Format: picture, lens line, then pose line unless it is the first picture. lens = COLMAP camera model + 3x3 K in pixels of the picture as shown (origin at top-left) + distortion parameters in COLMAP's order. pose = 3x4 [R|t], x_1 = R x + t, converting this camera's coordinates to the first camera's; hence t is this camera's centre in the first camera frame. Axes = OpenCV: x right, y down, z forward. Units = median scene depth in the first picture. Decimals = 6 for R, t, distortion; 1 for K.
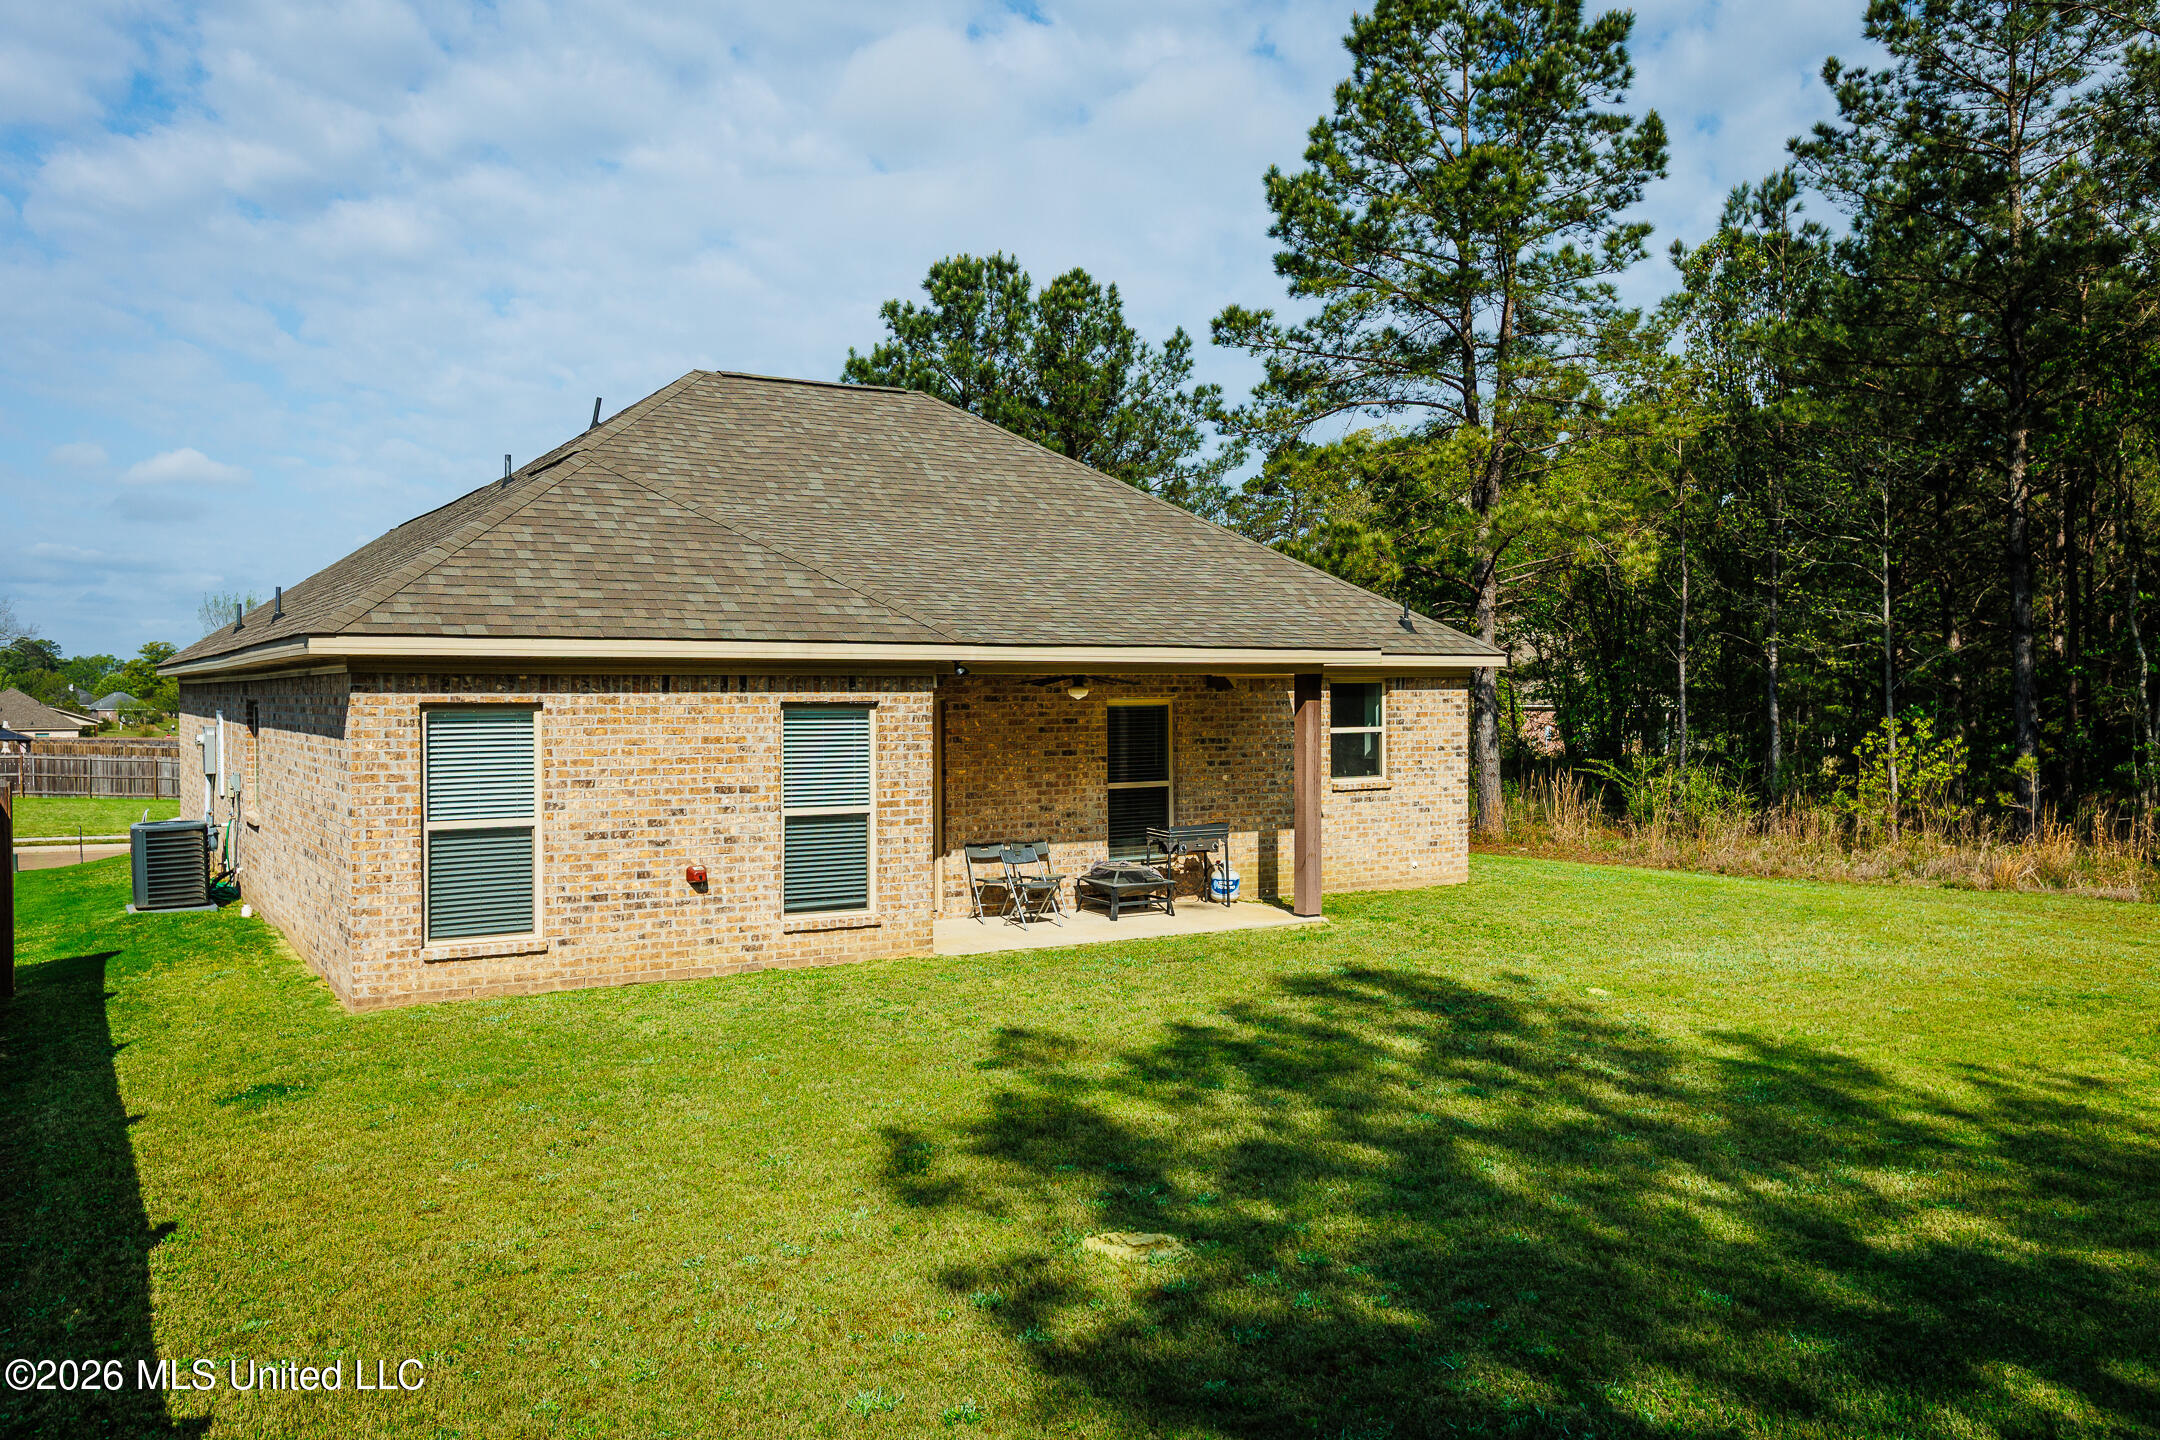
lens RADIAL K [[1689.0, 0, 1086.9], [0, 1689.0, 727.0], [0, 0, 1]] dist [0.002241, 0.001690]
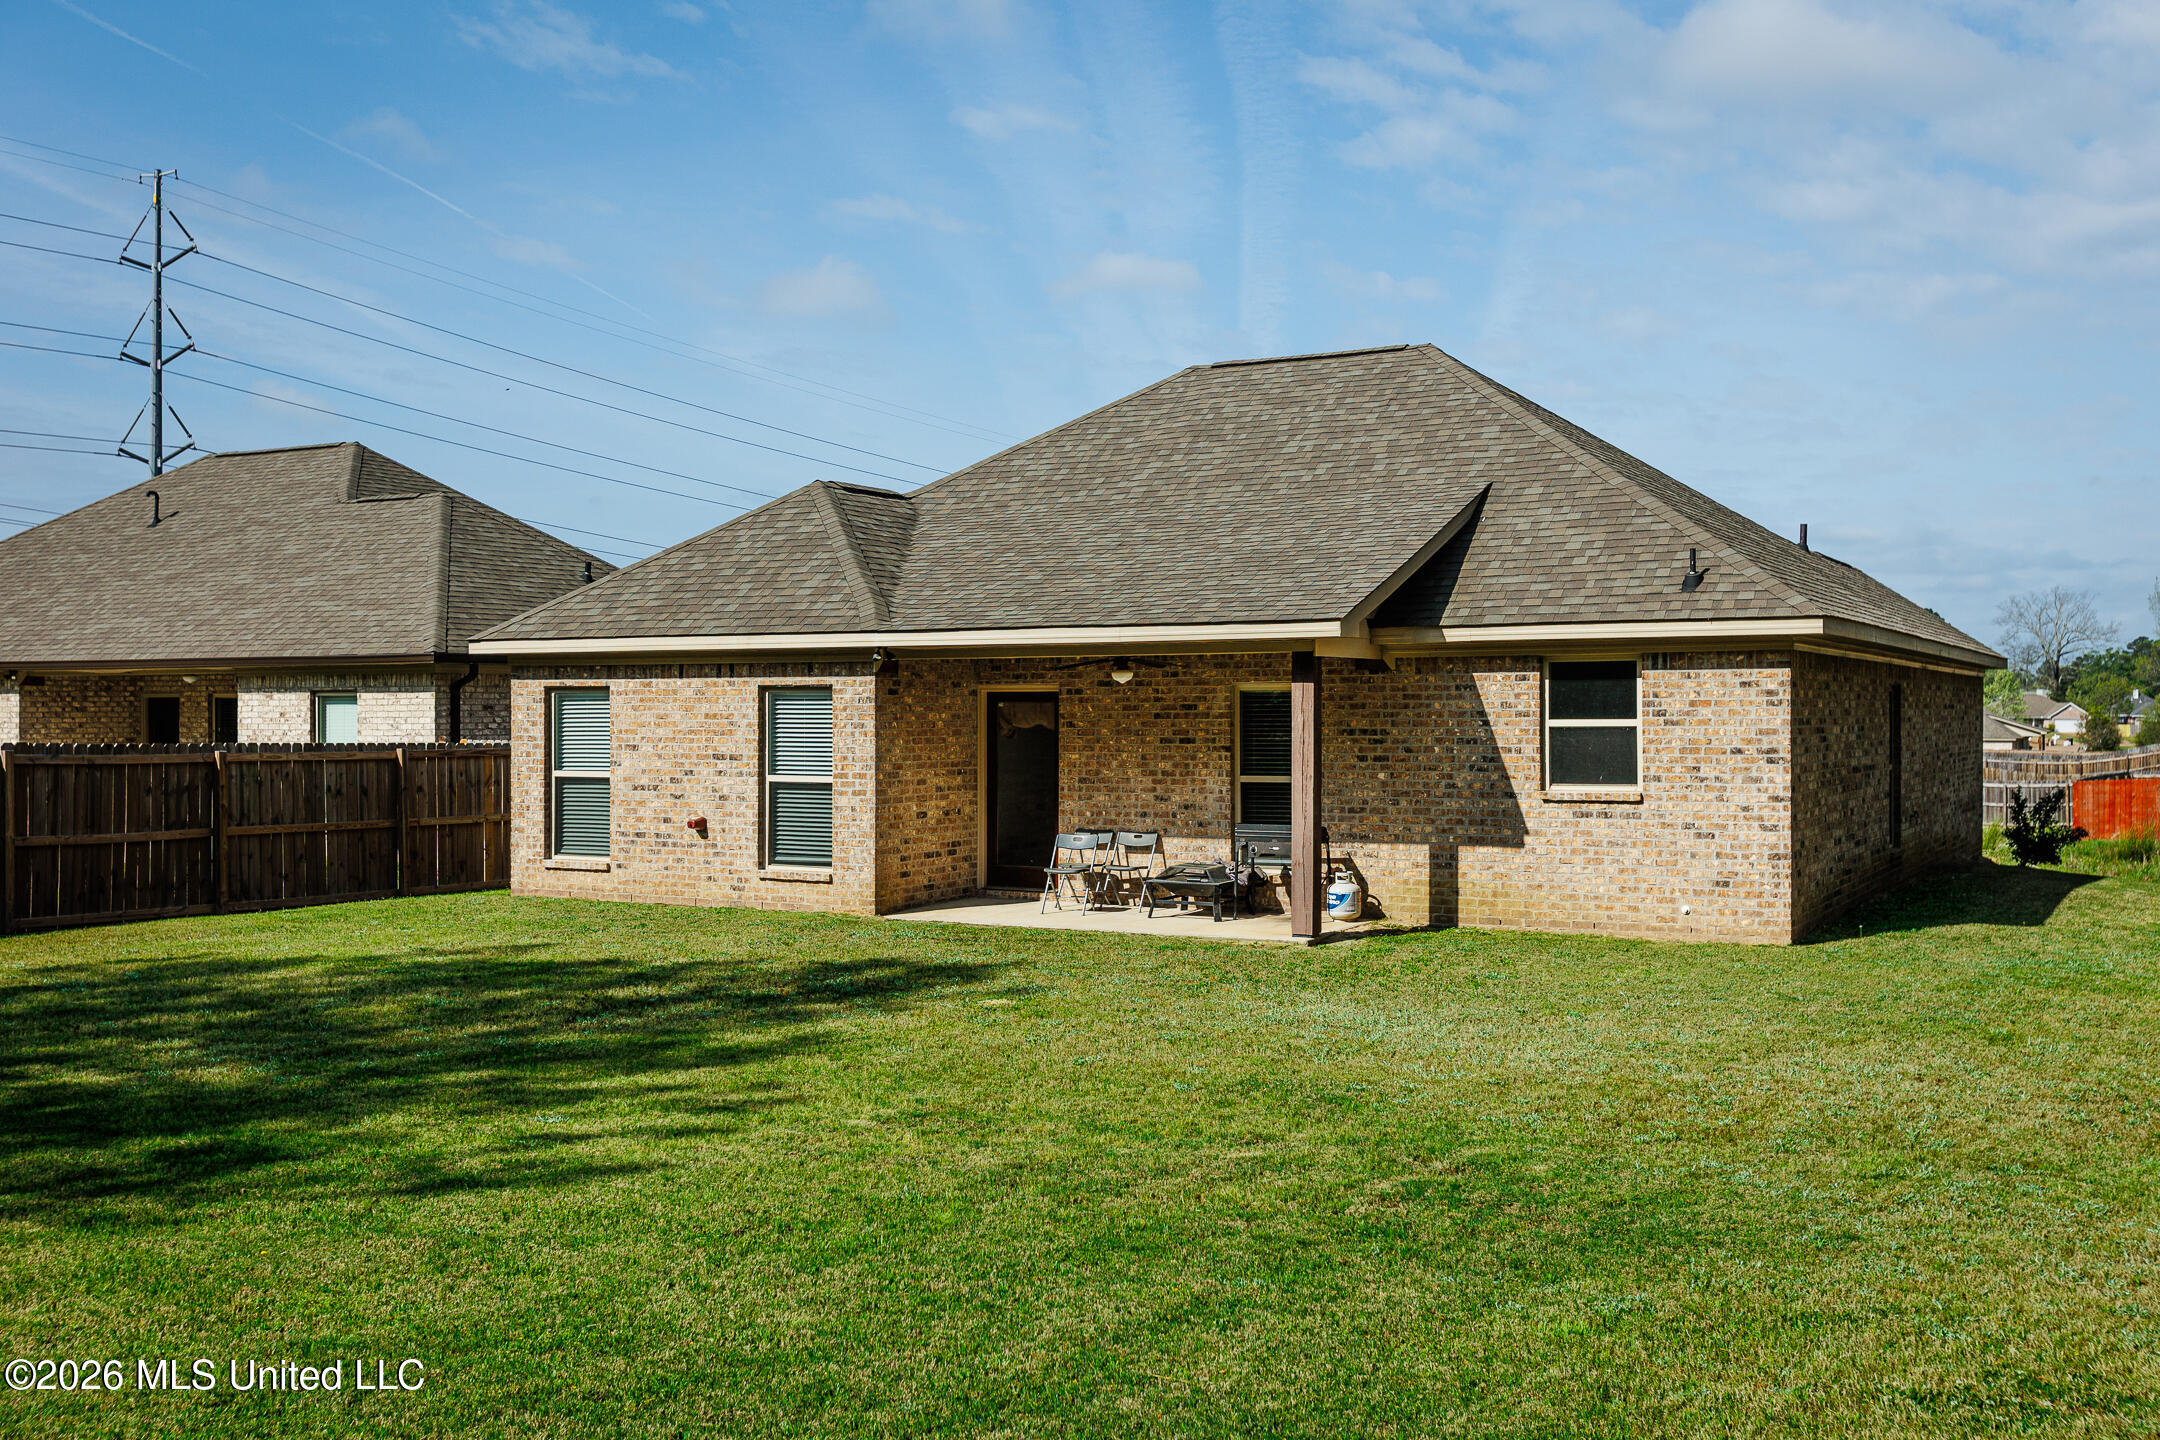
lens RADIAL K [[2079.7, 0, 1080.0], [0, 2079.7, 720.0], [0, 0, 1]] dist [-0.003087, -0.001127]
pose [[0.489469, 0.006701, -0.871995, 1.227690], [-0.017070, 0.999852, -0.001898, 0.008748], [0.871853, 0.015814, 0.489512, 0.483072]]
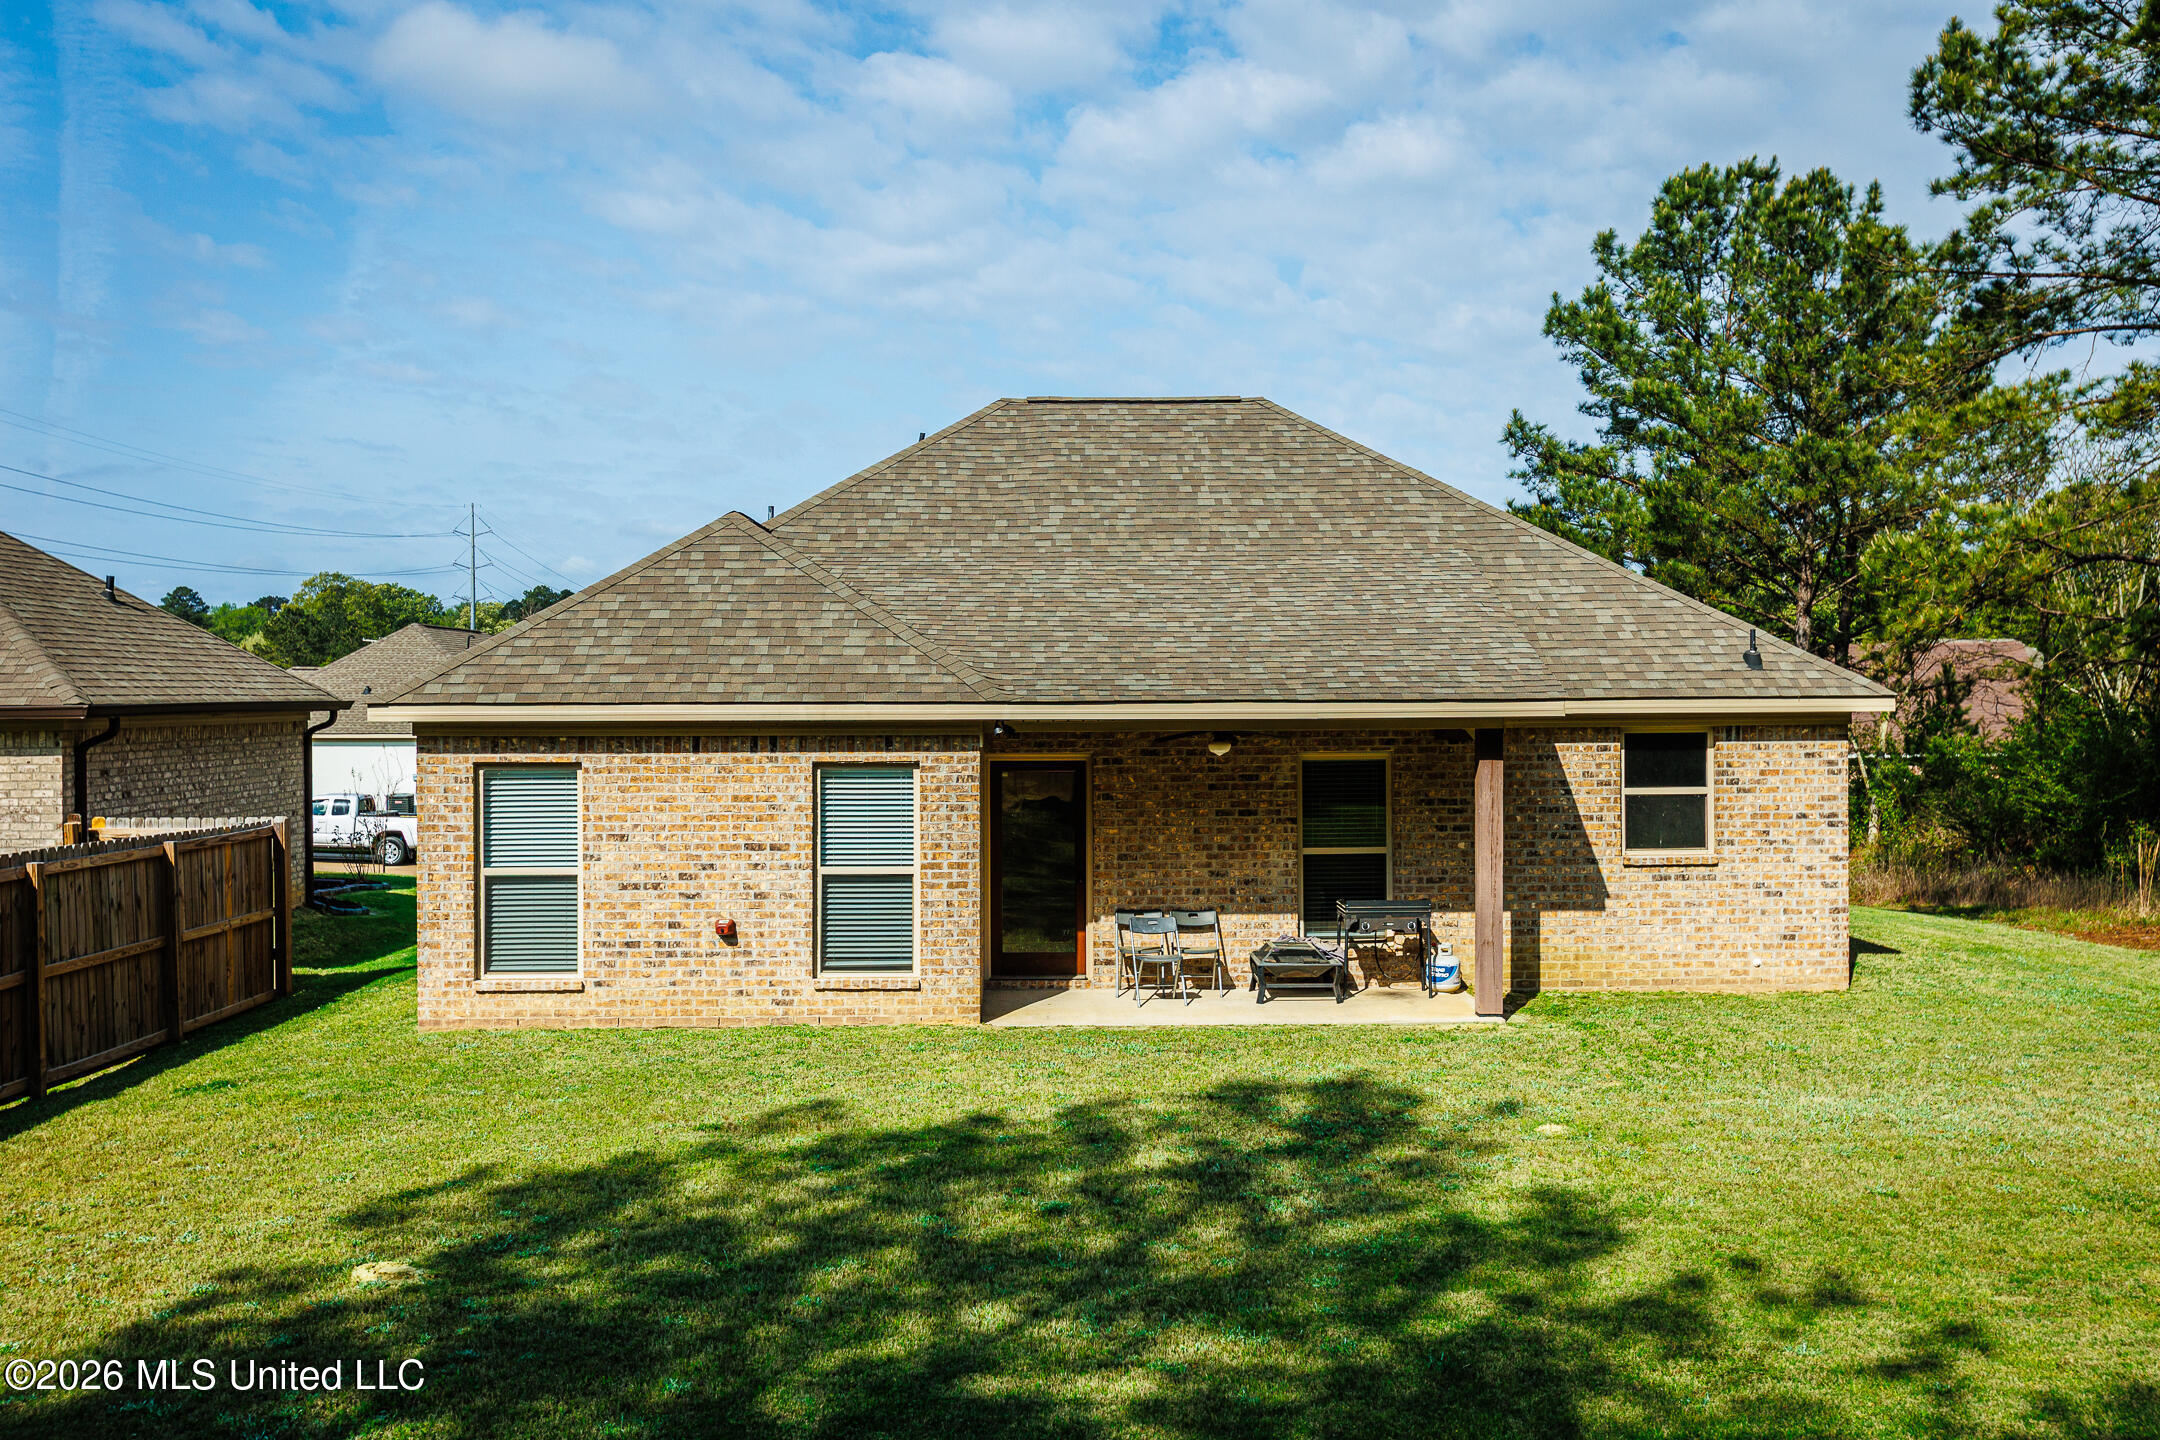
lens RADIAL K [[2079.7, 0, 1080.0], [0, 2079.7, 720.0], [0, 0, 1]] dist [-0.003087, -0.001127]
pose [[0.866210, 0.006040, -0.499644, 0.587162], [-0.008797, 0.999956, -0.003162, -0.037679], [0.499603, 0.007134, 0.866225, -0.000907]]
